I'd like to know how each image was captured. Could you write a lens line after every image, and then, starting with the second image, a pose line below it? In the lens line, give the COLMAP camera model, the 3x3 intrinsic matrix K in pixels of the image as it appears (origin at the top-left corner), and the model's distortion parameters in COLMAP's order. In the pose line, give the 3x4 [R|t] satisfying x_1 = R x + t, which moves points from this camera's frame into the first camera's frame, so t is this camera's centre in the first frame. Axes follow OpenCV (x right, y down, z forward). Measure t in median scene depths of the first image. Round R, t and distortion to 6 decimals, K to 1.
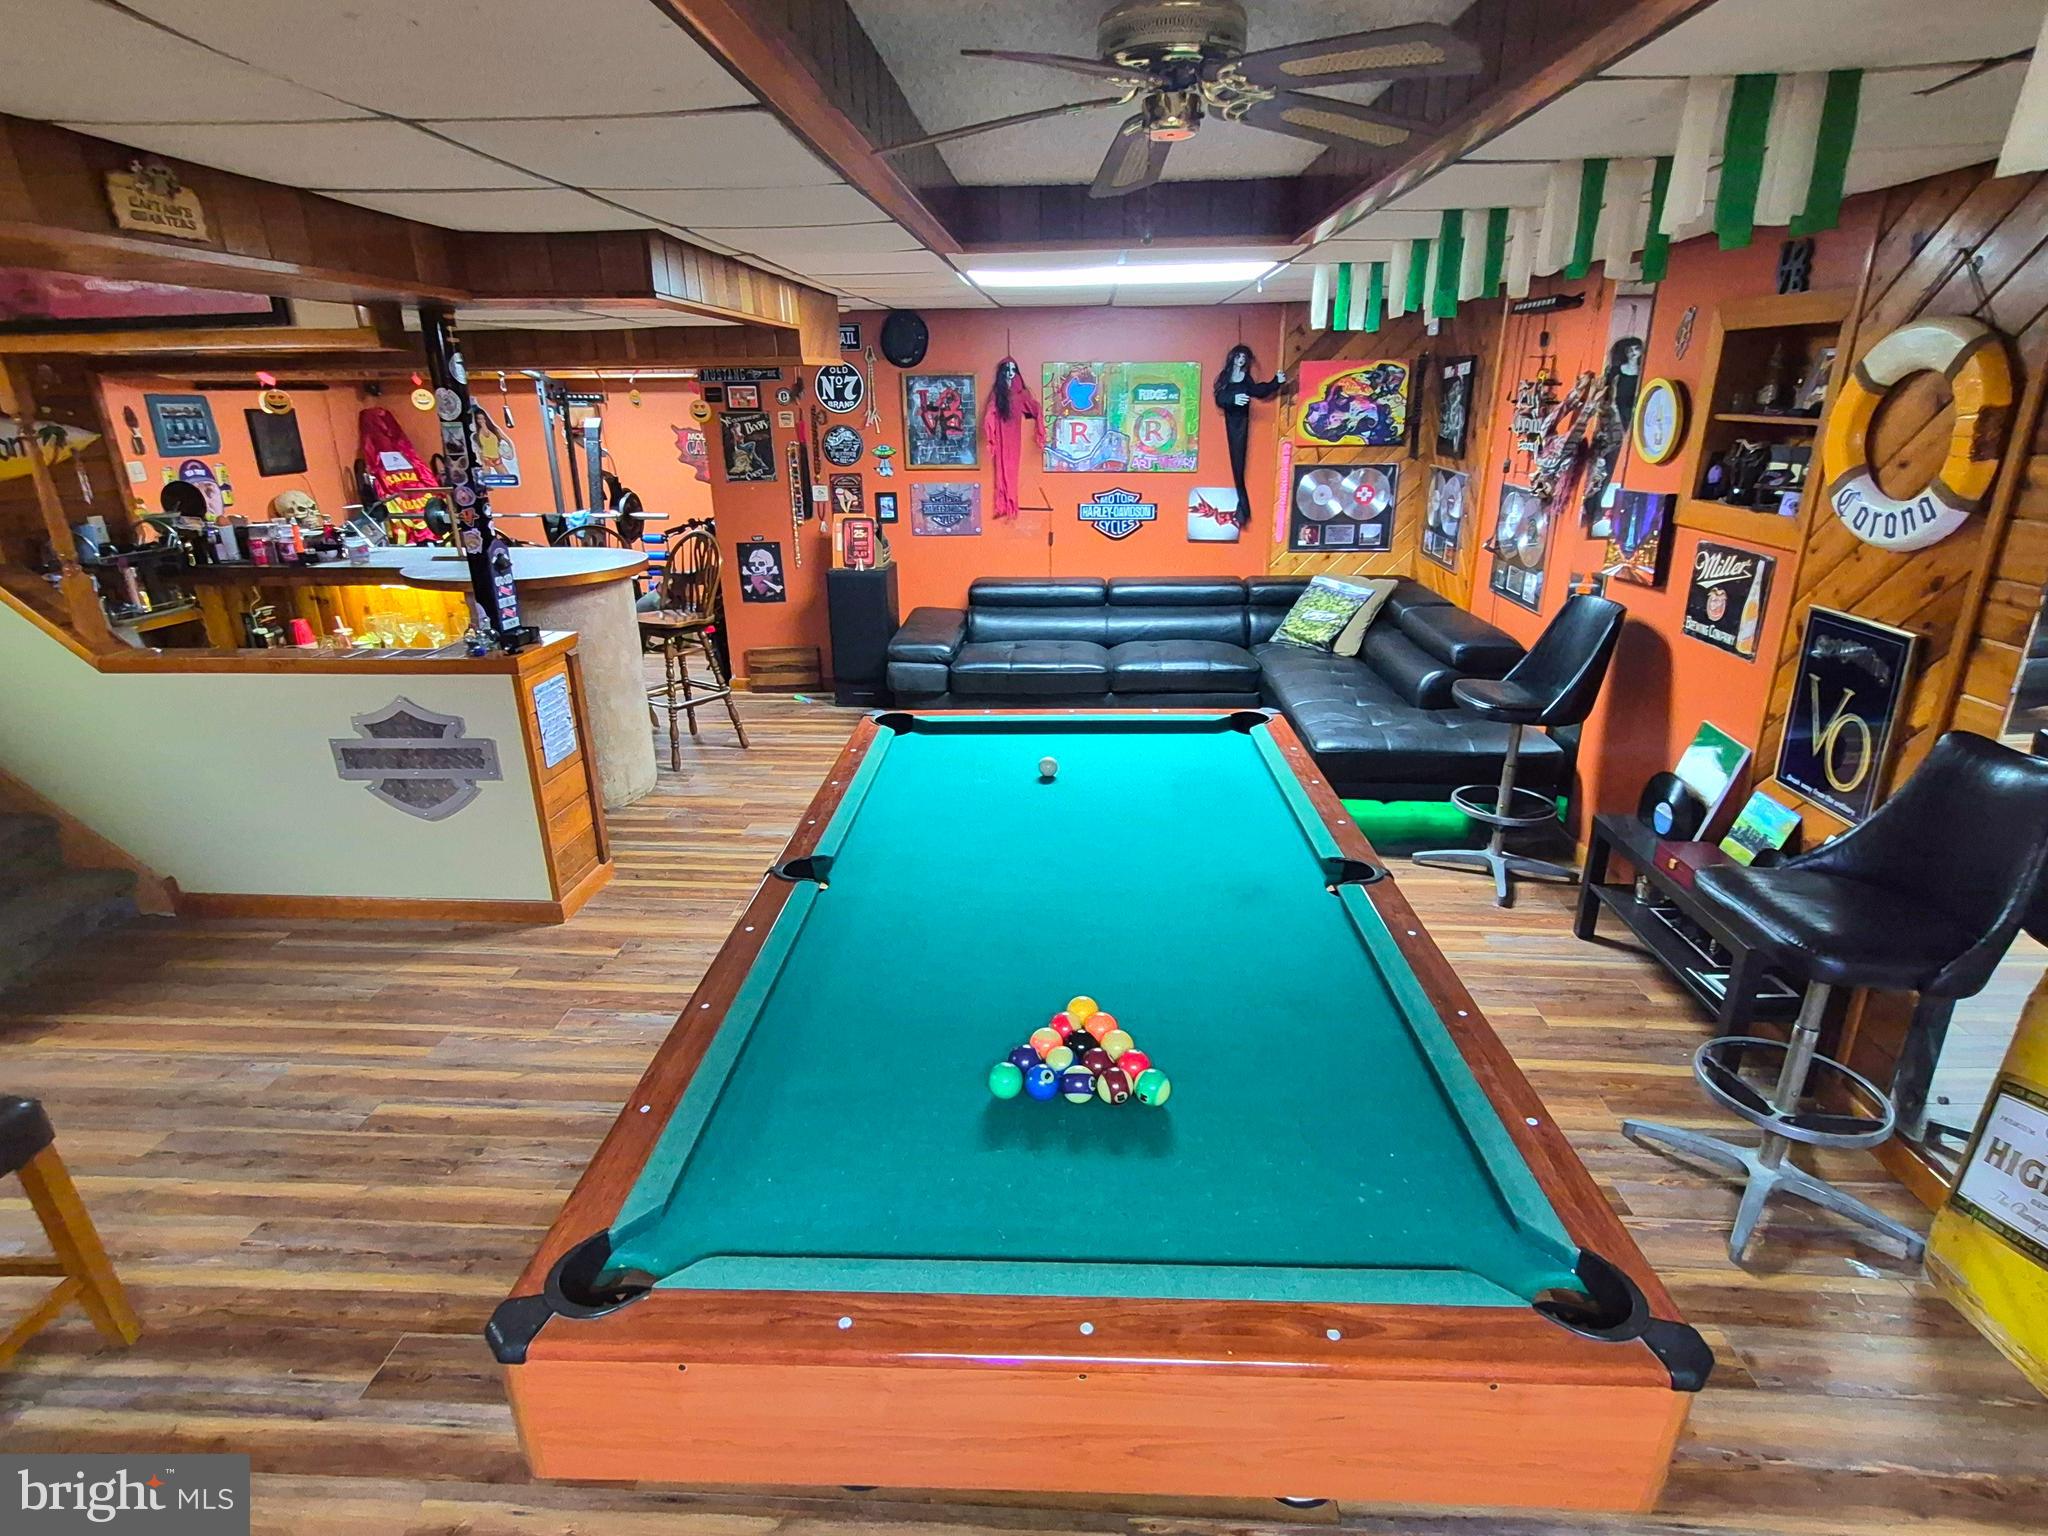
lens RADIAL K [[1066.3, 0, 1024.0], [0, 1066.3, 768.0], [0, 0, 1]] dist [0.006259, -0.000469]
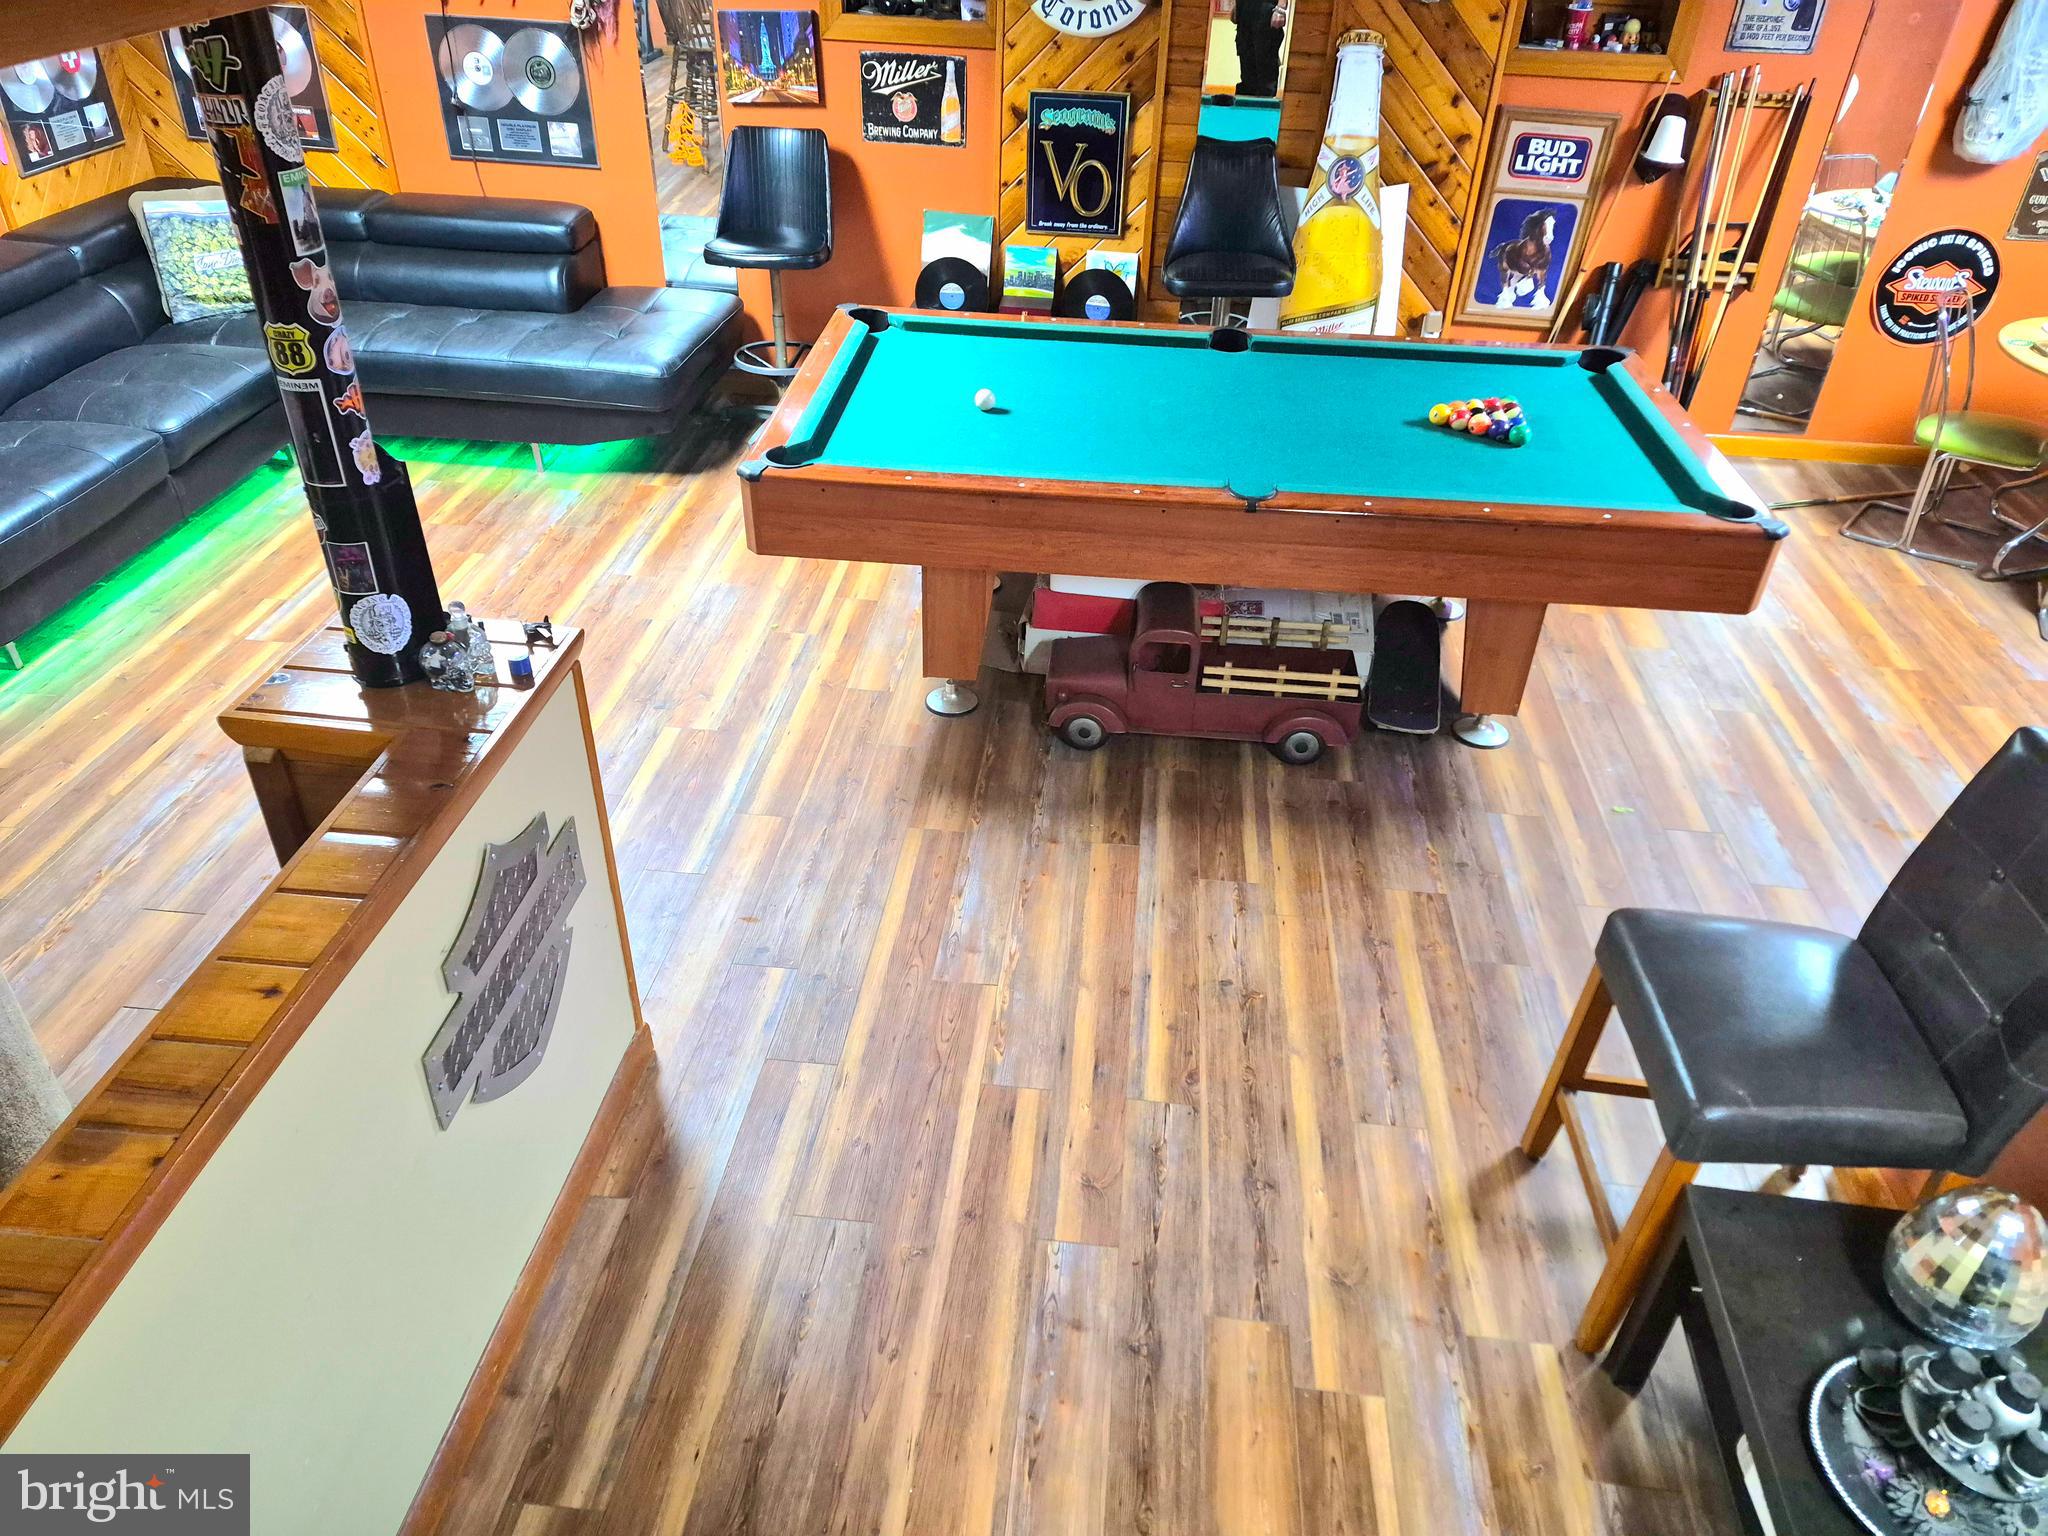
lens RADIAL K [[1397.6, 0, 1028.3], [0, 1397.6, 808.2], [0, 0, 1]] dist [0.068892, -0.060625]
pose [[0.025387, -0.572963, 0.819188, -1.048479], [0.299377, 0.786200, 0.540613, -0.328165], [-0.953797, 0.231522, 0.191491, 0.682062]]
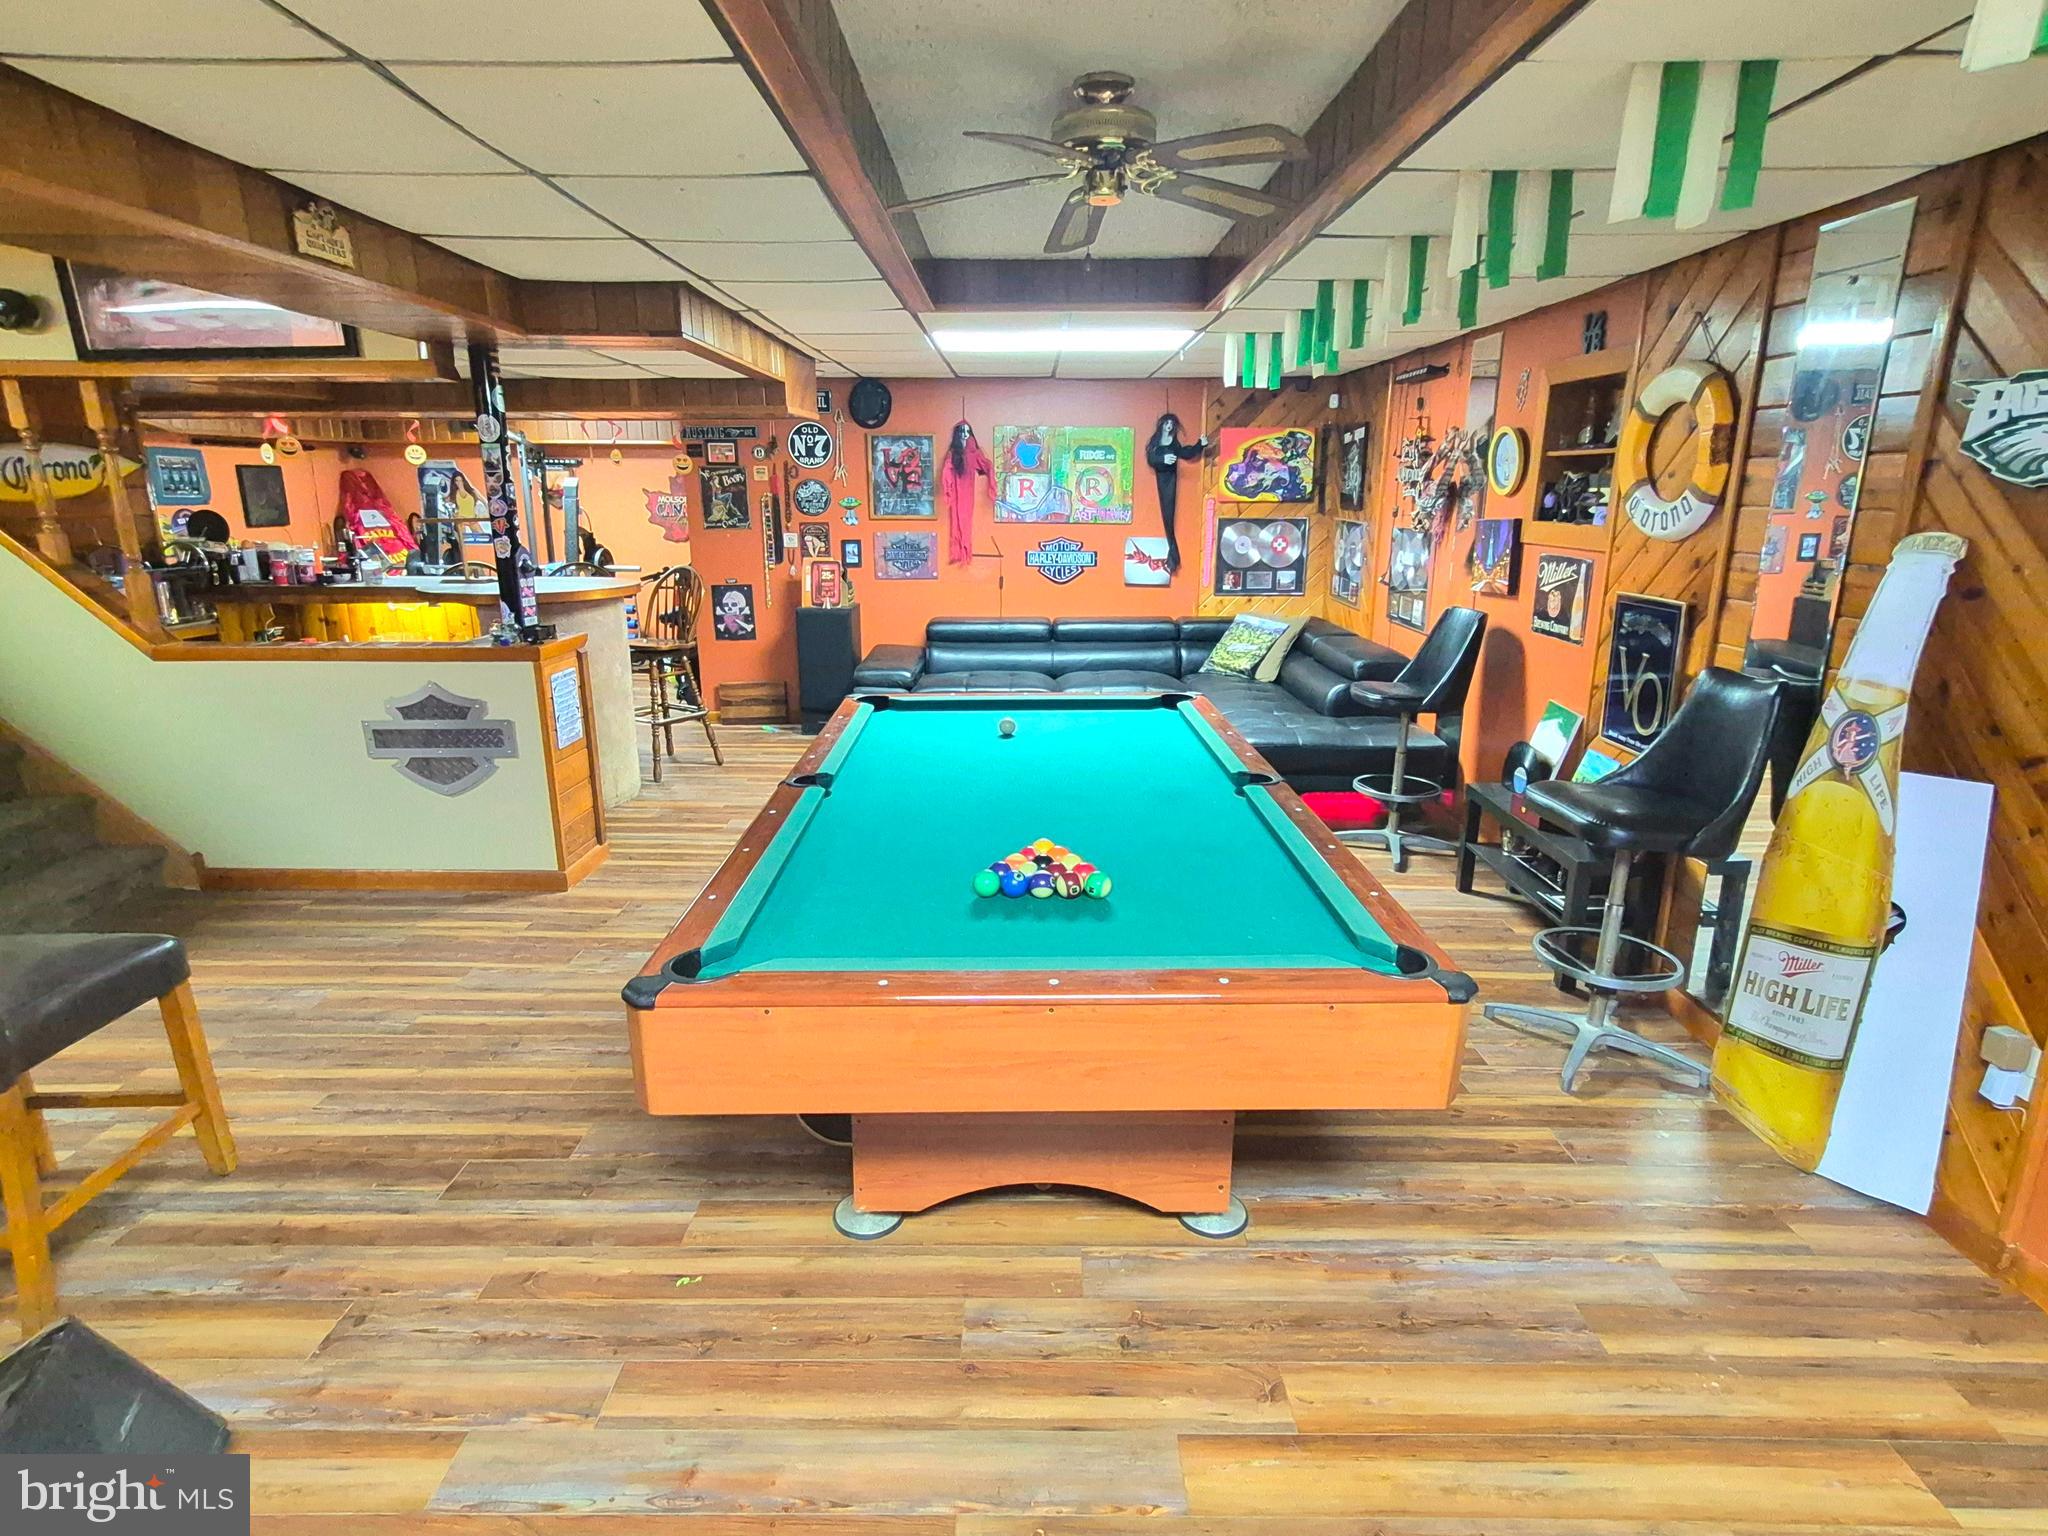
lens RADIAL K [[1066.3, 0, 1024.0], [0, 1066.3, 768.0], [0, 0, 1]] dist [0.006259, -0.000469]
pose [[0.998545, 0.000061, 0.053926, -0.019604], [0.004434, 0.996521, -0.083230, 0.121904], [-0.053743, 0.083348, 0.995070, -0.149623]]
